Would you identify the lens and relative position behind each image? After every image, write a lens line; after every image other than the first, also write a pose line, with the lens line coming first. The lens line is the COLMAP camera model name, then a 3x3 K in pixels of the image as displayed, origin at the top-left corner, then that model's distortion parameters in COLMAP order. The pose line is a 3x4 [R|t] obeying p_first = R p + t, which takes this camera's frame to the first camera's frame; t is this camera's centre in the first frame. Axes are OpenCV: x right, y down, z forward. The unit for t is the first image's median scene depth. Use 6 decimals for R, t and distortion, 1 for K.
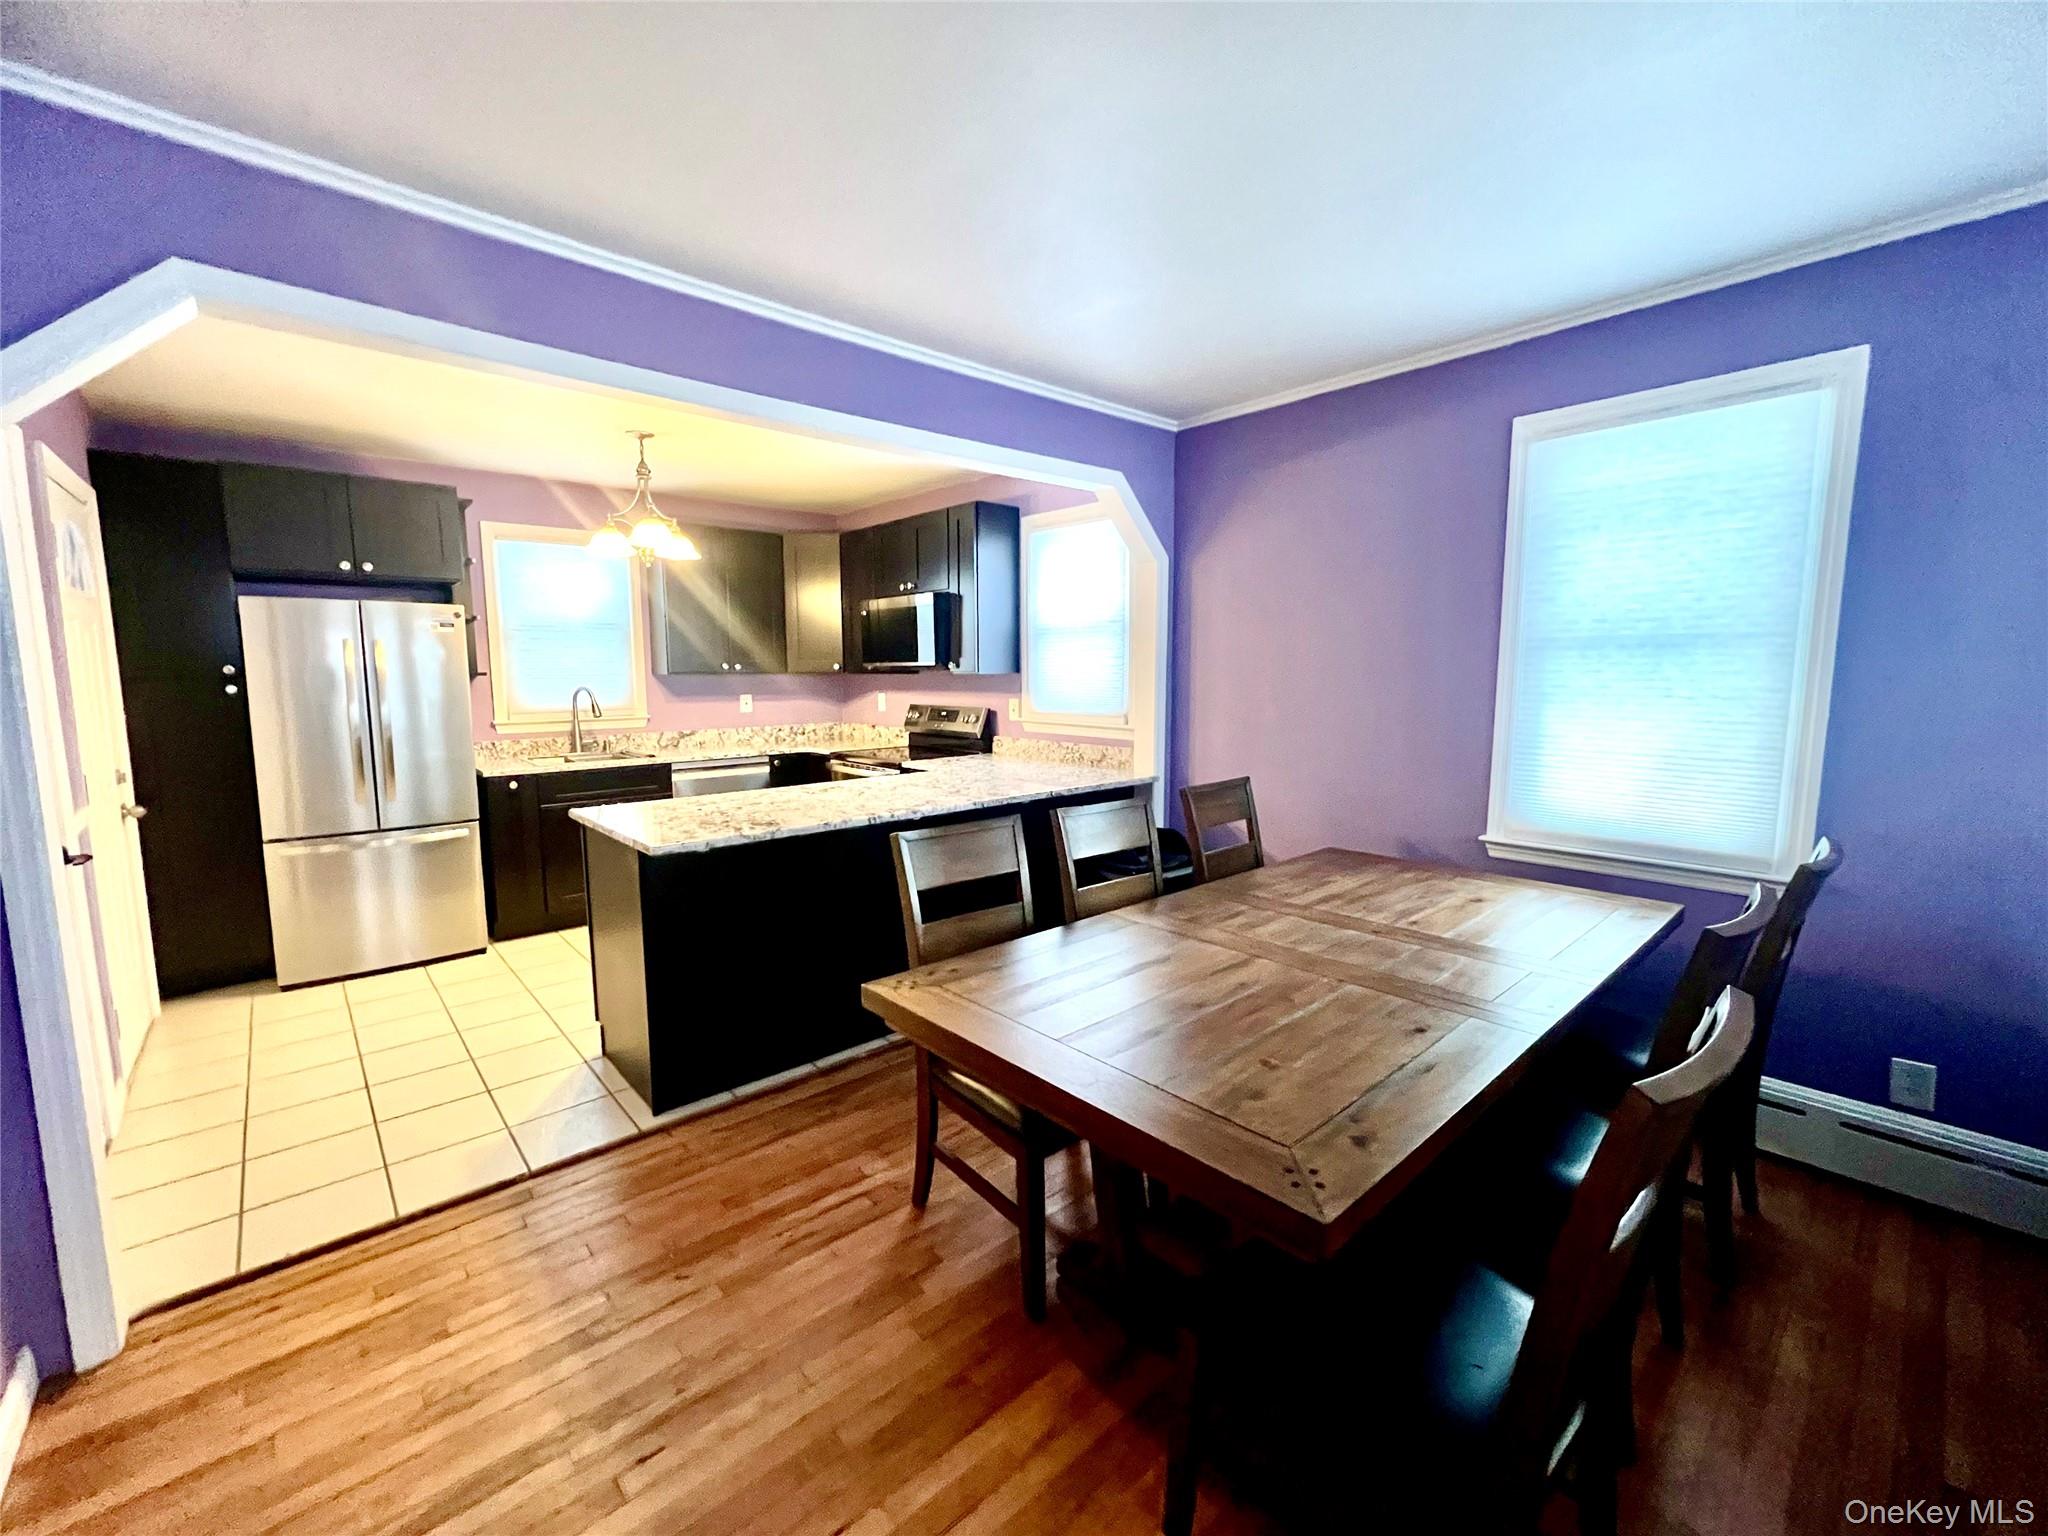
lens RADIAL K [[832.2, 0, 1019.2], [0, 832.2, 766.0], [0, 0, 1]] dist [0.000272, -0.000523]
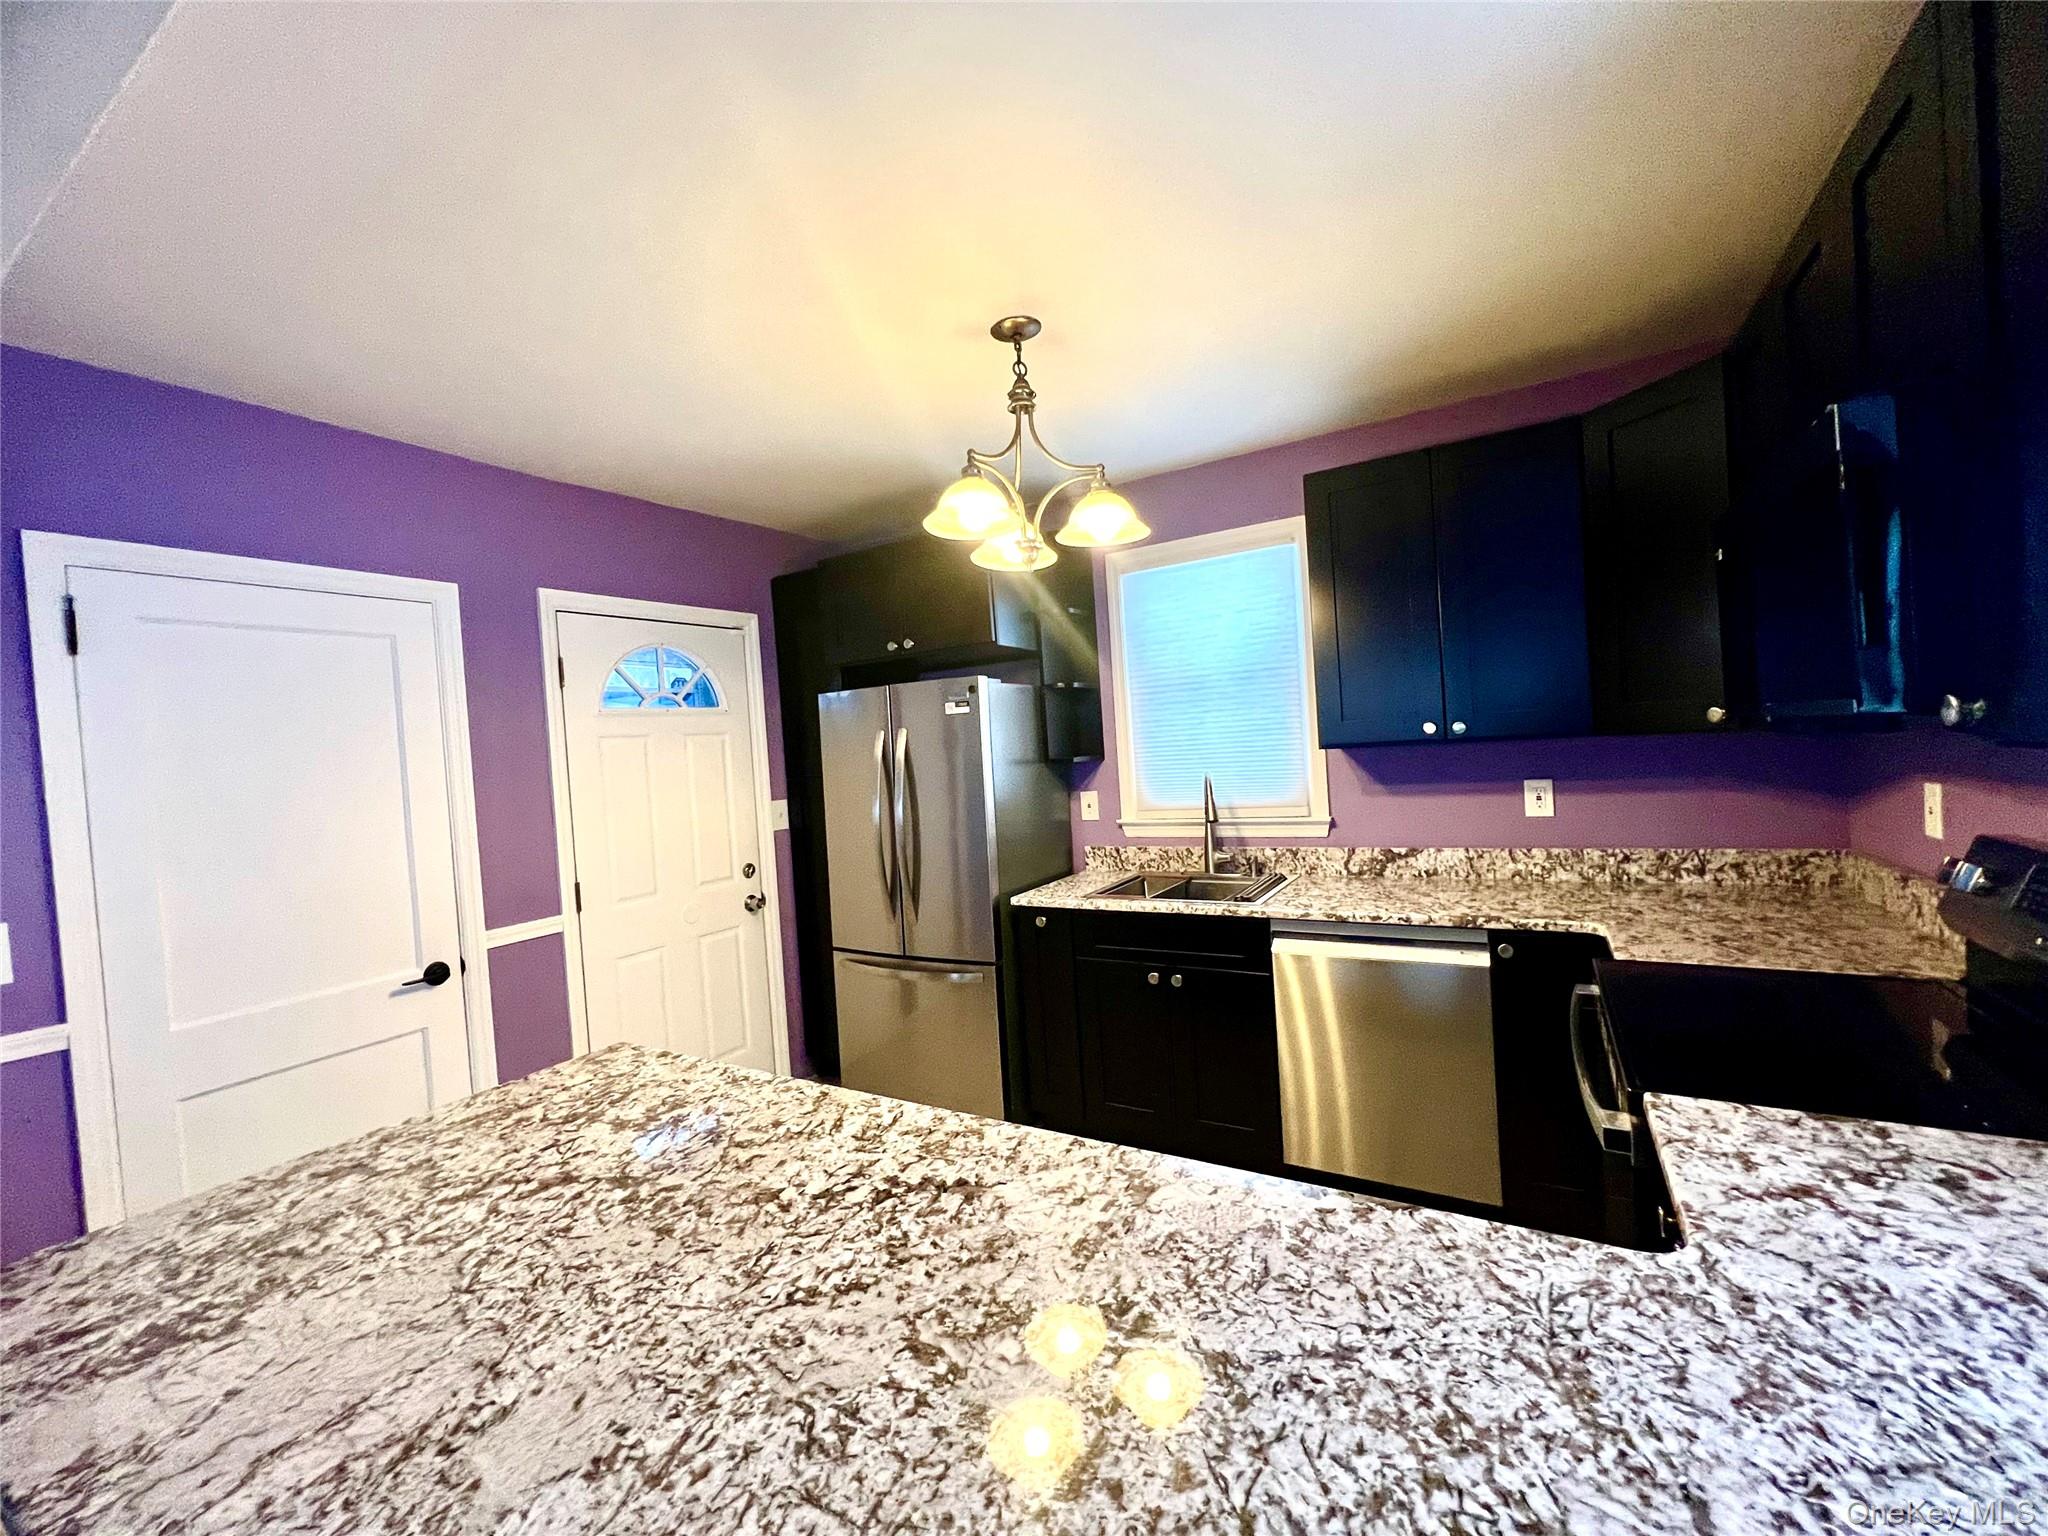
lens RADIAL K [[832.2, 0, 1019.2], [0, 832.2, 766.0], [0, 0, 1]] dist [0.000272, -0.000523]
pose [[0.294440, 0.007797, -0.955638, 0.056817], [-0.048424, 0.998804, -0.006771, -0.105416], [0.954442, 0.048269, 0.294465, 0.795034]]
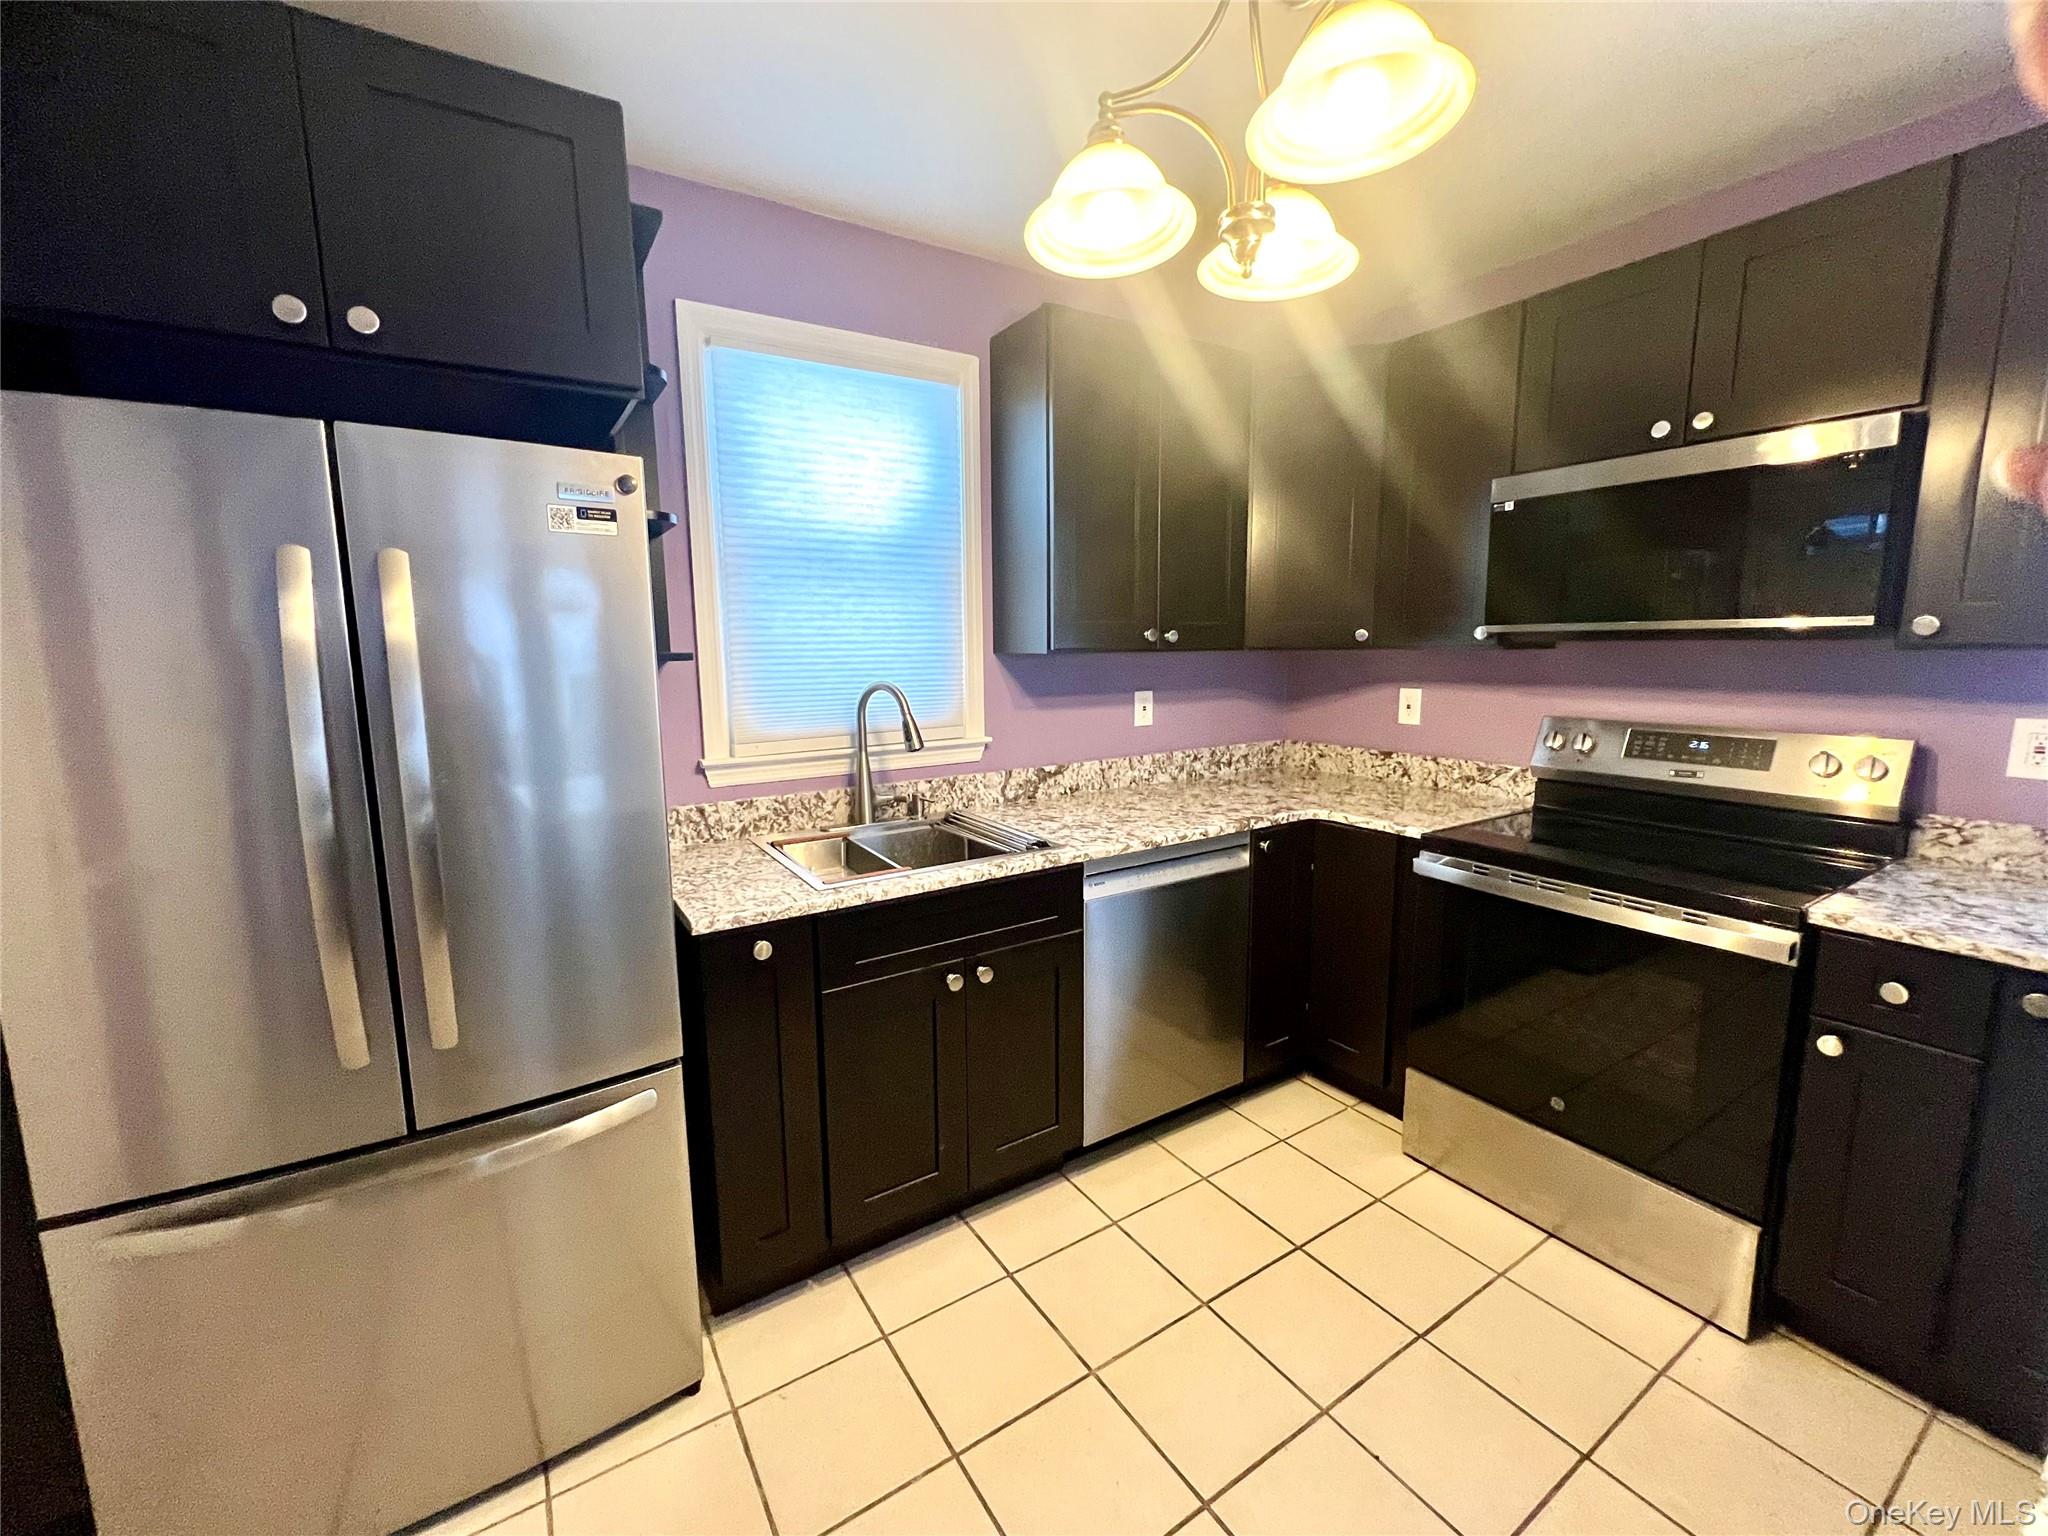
lens RADIAL K [[832.2, 0, 1019.2], [0, 832.2, 766.0], [0, 0, 1]] dist [0.000272, -0.000523]
pose [[0.987403, 0.017408, -0.157267, -0.447405], [-0.012184, 0.999343, 0.034126, -0.078058], [0.157758, -0.031780, 0.986966, 0.666141]]
